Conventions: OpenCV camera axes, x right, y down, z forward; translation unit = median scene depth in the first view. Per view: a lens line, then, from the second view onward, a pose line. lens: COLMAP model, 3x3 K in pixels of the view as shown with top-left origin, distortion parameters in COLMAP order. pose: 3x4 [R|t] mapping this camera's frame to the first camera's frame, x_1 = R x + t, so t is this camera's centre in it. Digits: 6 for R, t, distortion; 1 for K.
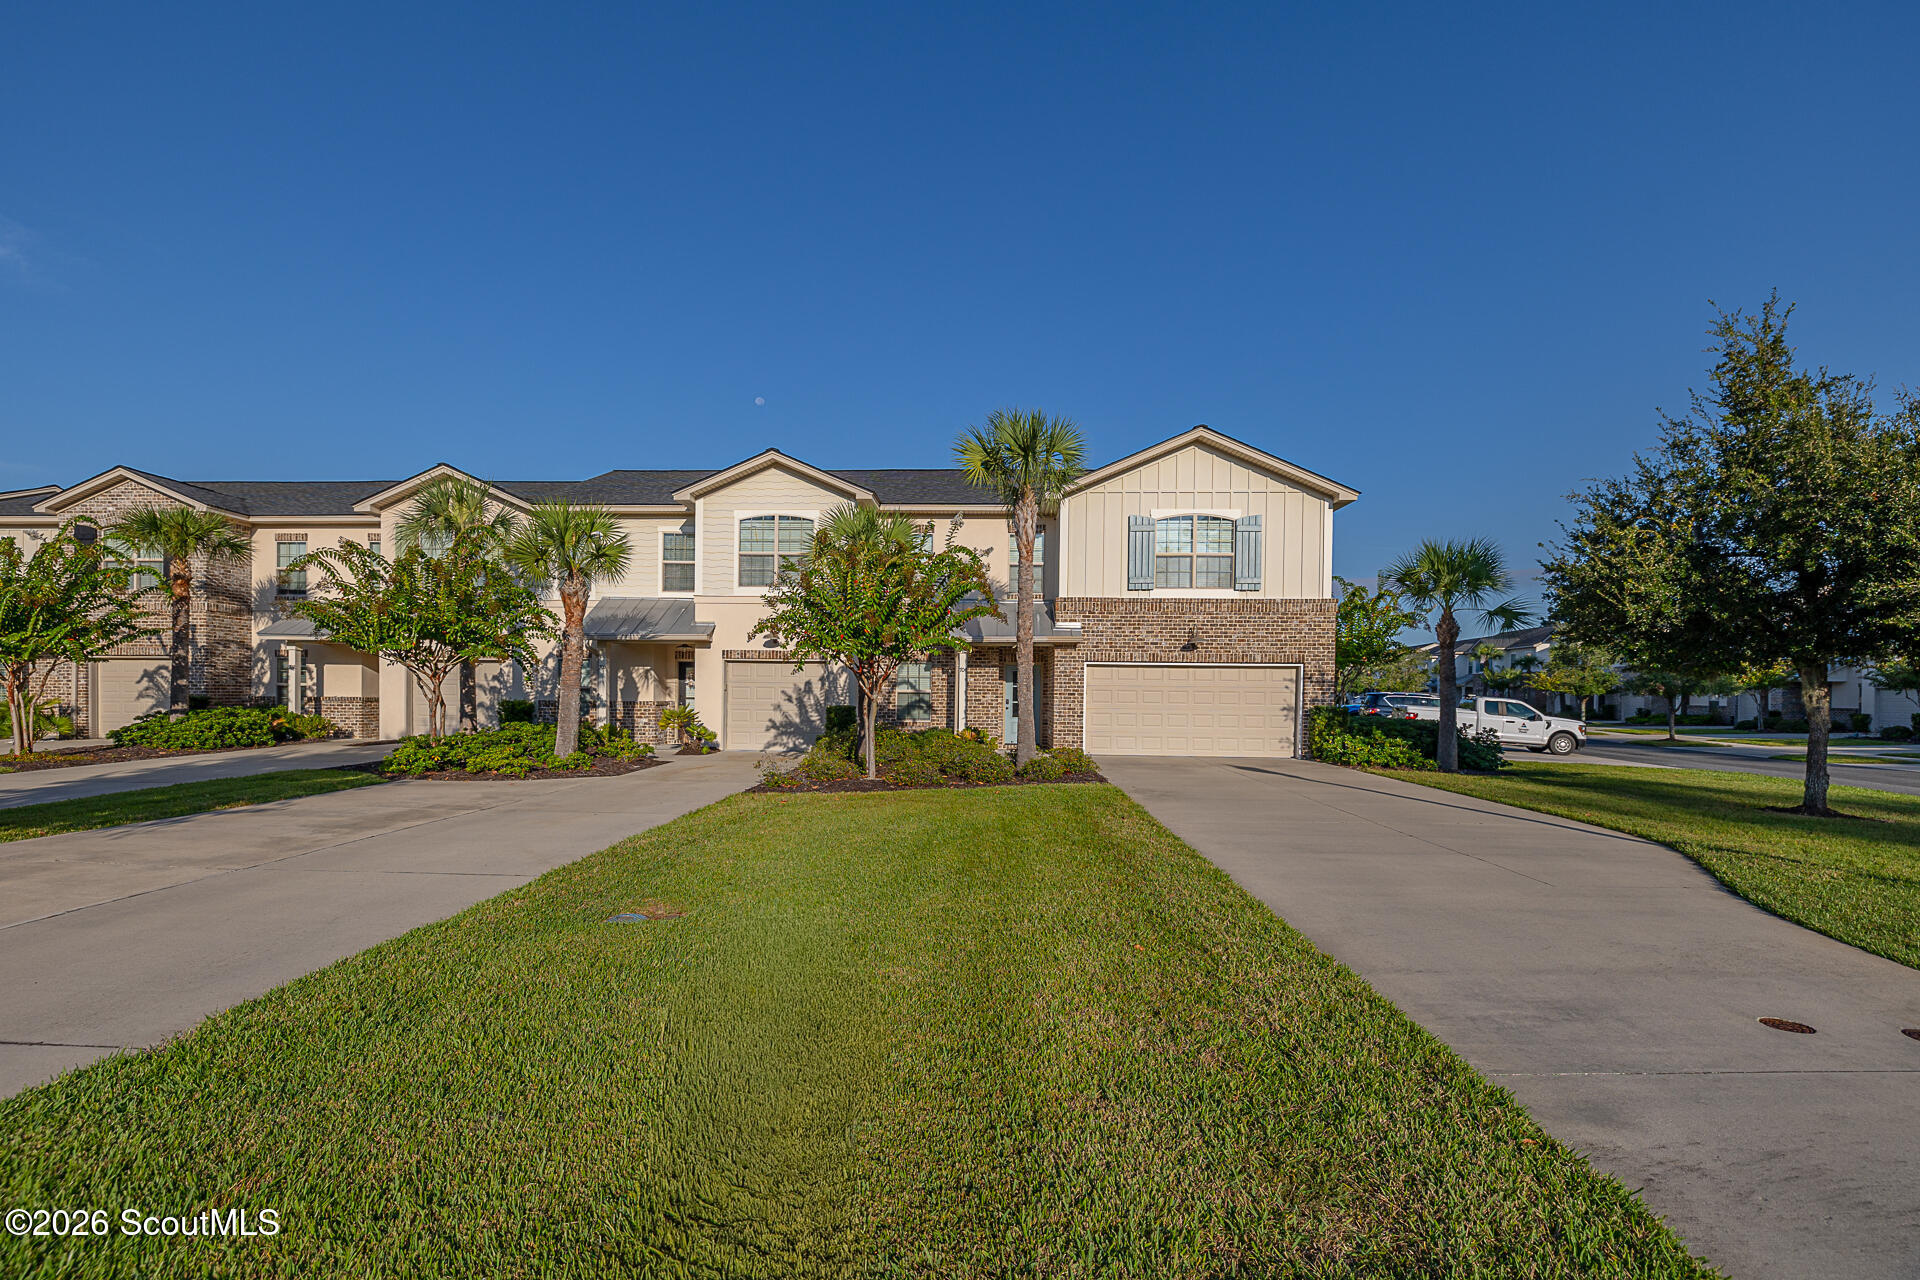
lens RADIAL K [[837.4, 0, 922.9], [0, 837.4, 694.9], [0, 0, 1]] dist [-0.011730, 0.000327]
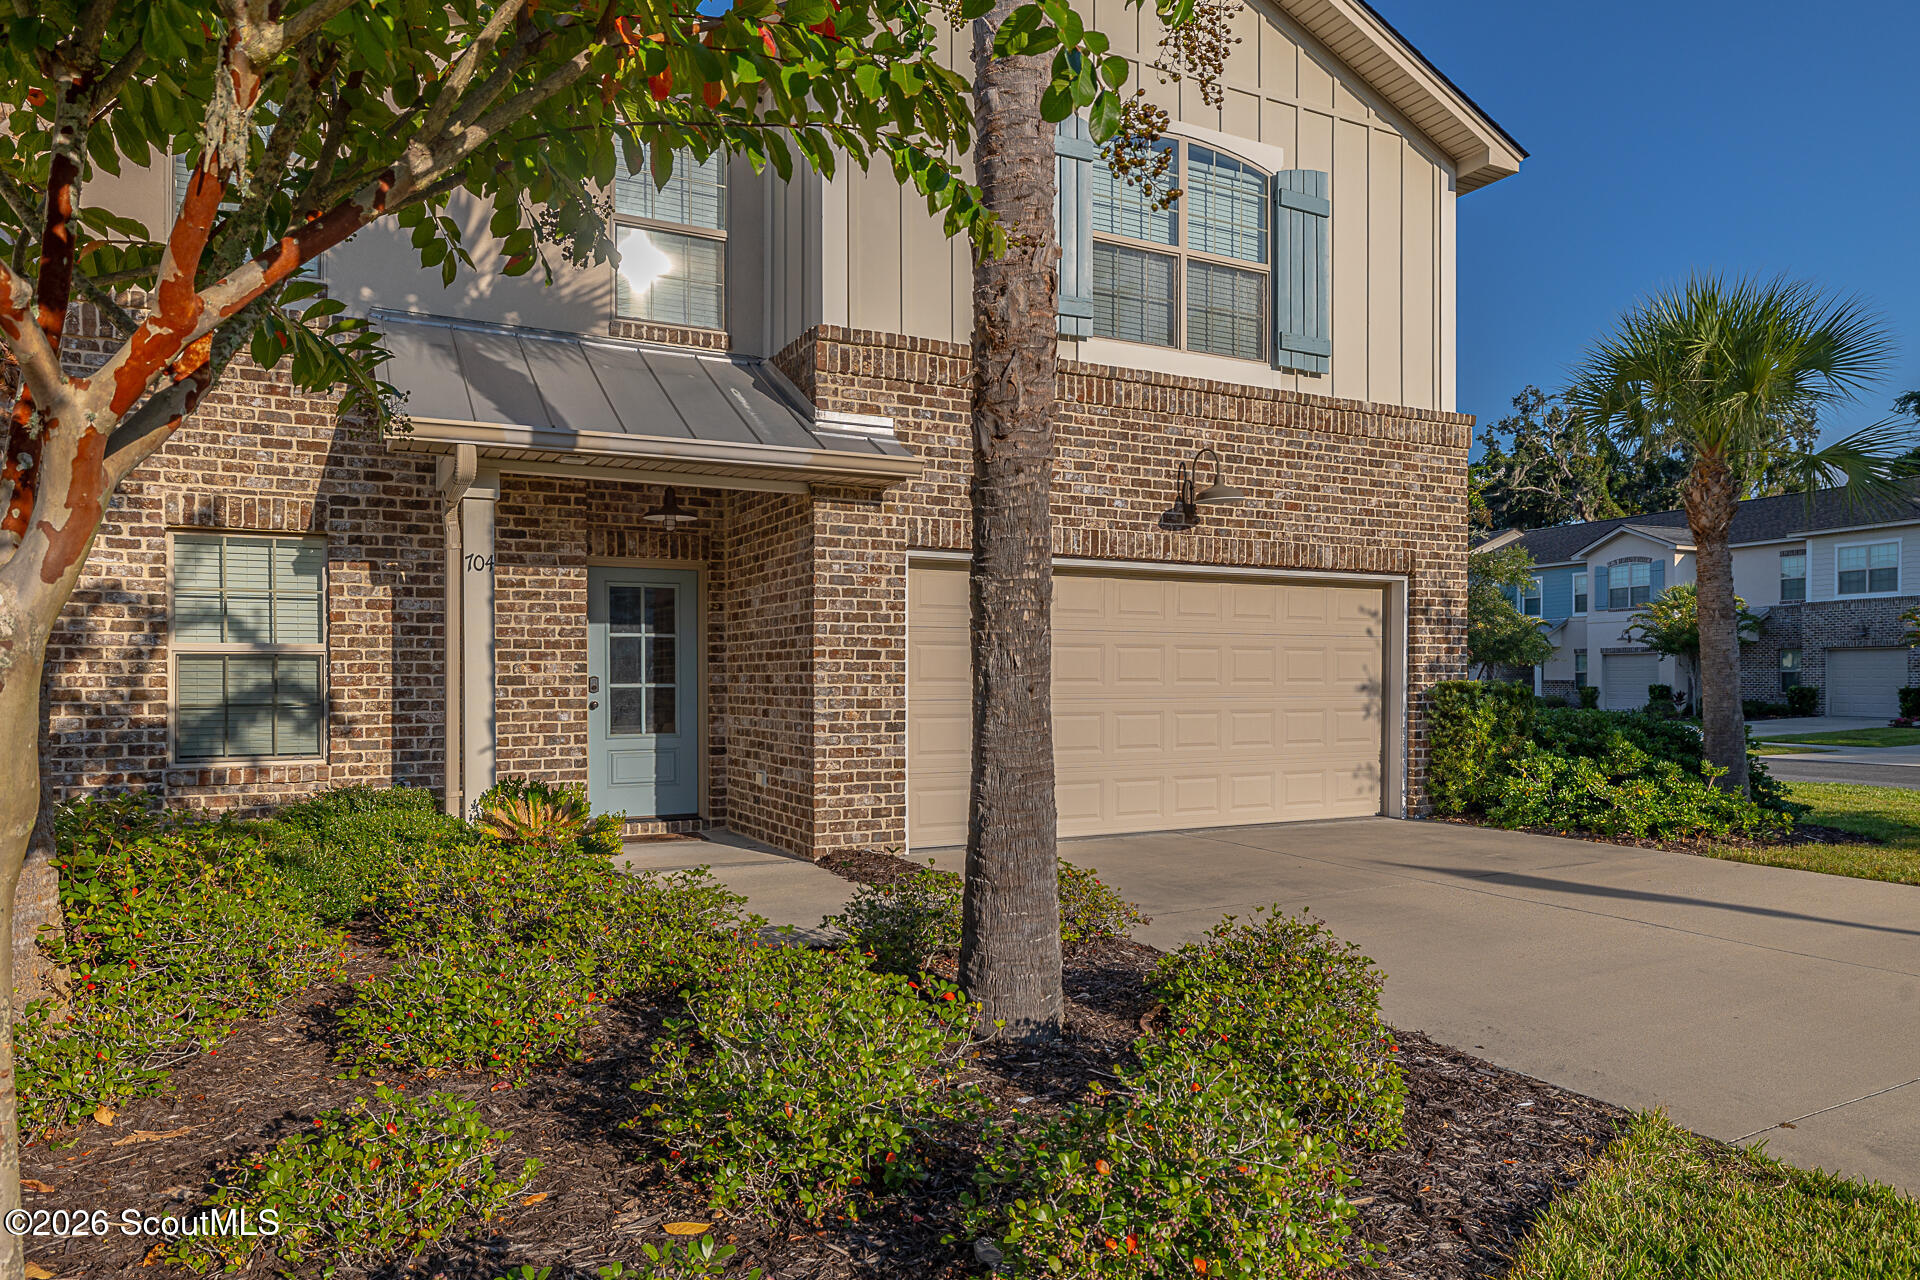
lens RADIAL K [[1243.4, 0, 965.6], [0, 1243.4, 682.7], [0, 0, 1]] dist [-0.006482, 0.000821]
pose [[0.844067, -0.014359, 0.536046, -0.029968], [0.012113, 0.999897, 0.007711, 0.005673], [-0.536101, -0.000016, 0.844154, 0.559145]]
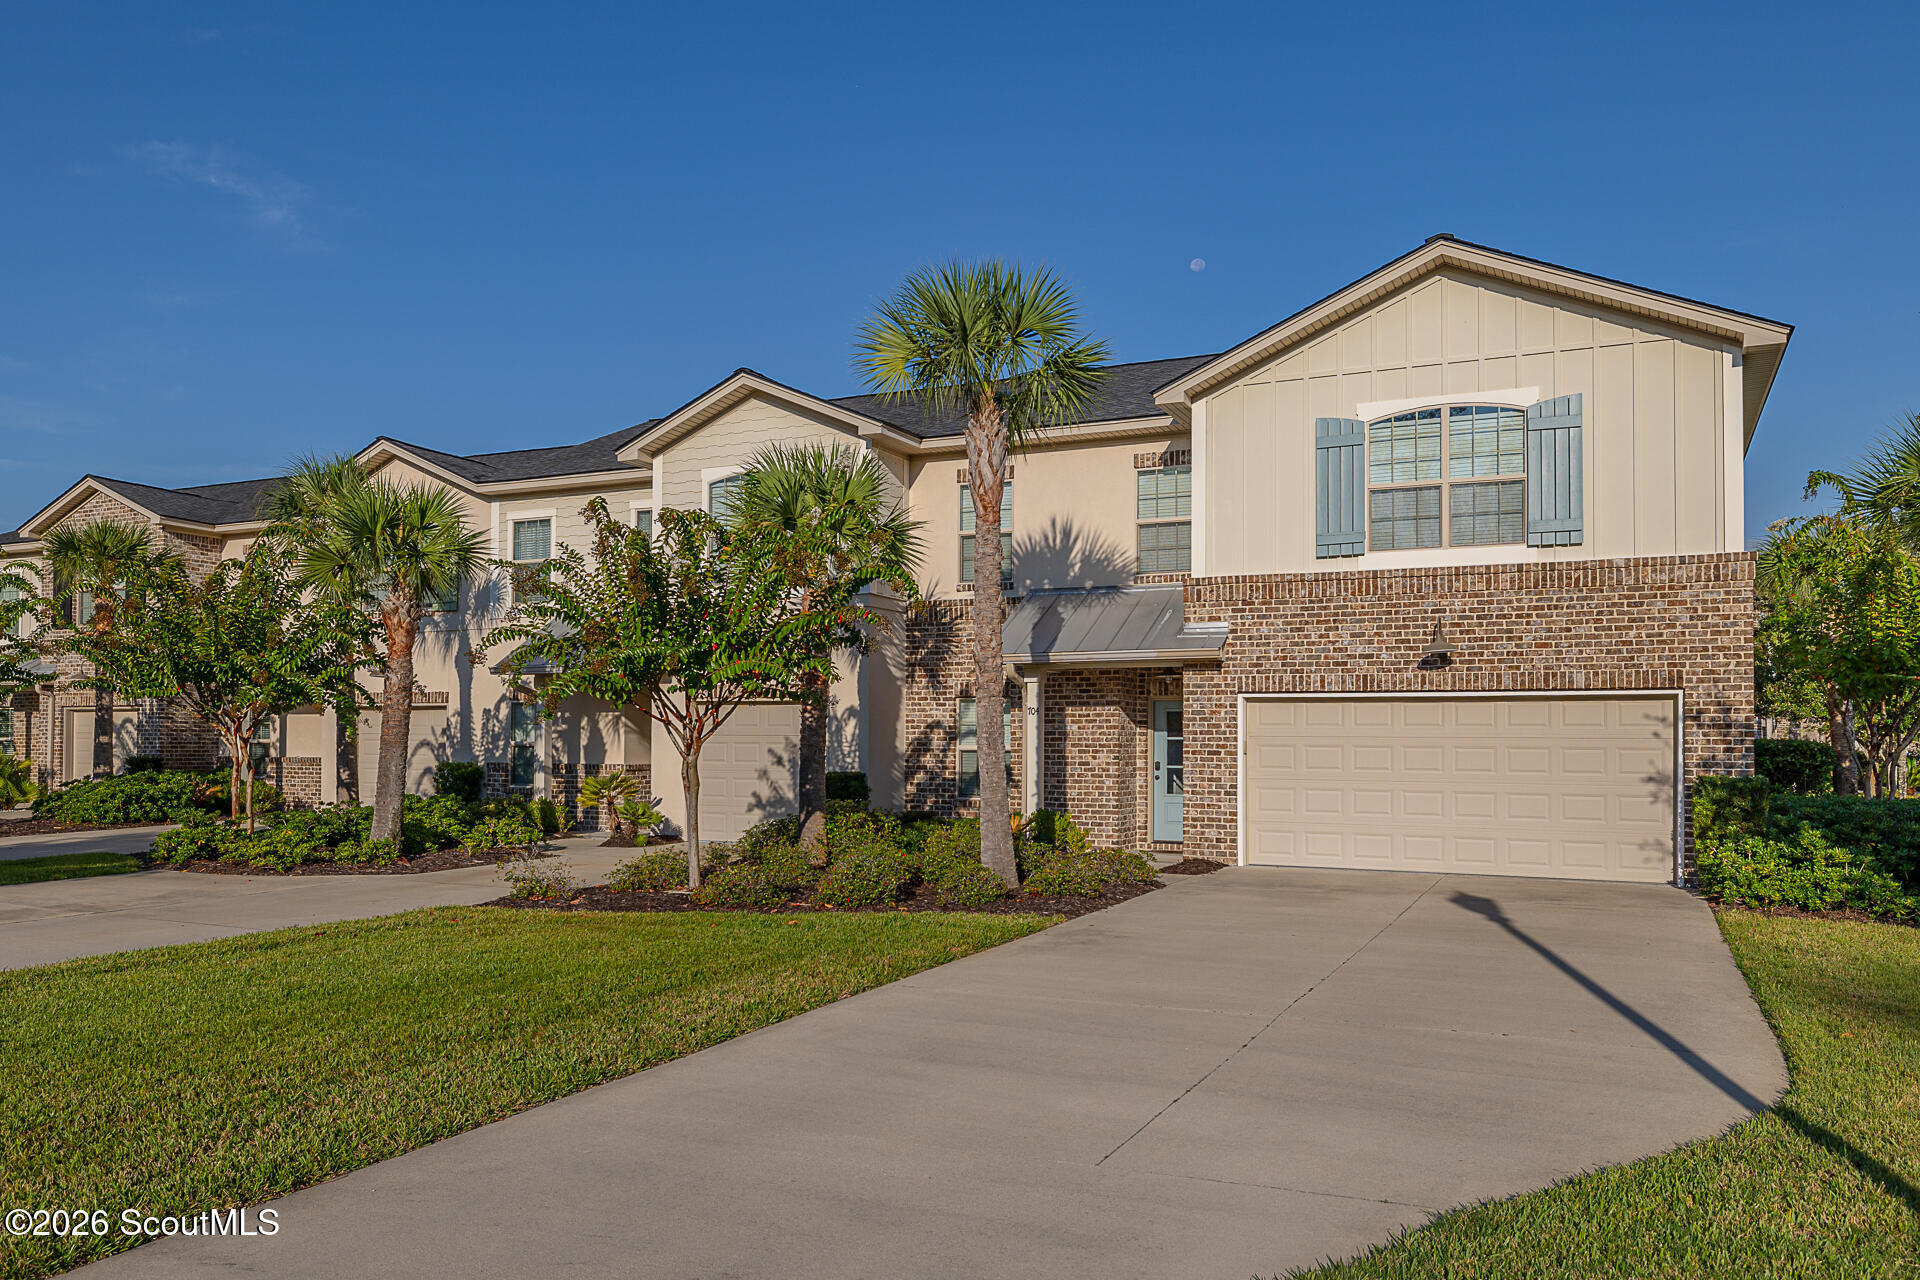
lens RADIAL K [[1385.2, 0, 881.4], [0, 1385.2, 692.3], [0, 0, 1]] dist [-0.013910, 0.001761]
pose [[0.918683, -0.019072, -0.394534, 0.310486], [0.001829, 0.999028, -0.044034, -0.000776], [0.394991, 0.039732, 0.917826, 0.073961]]
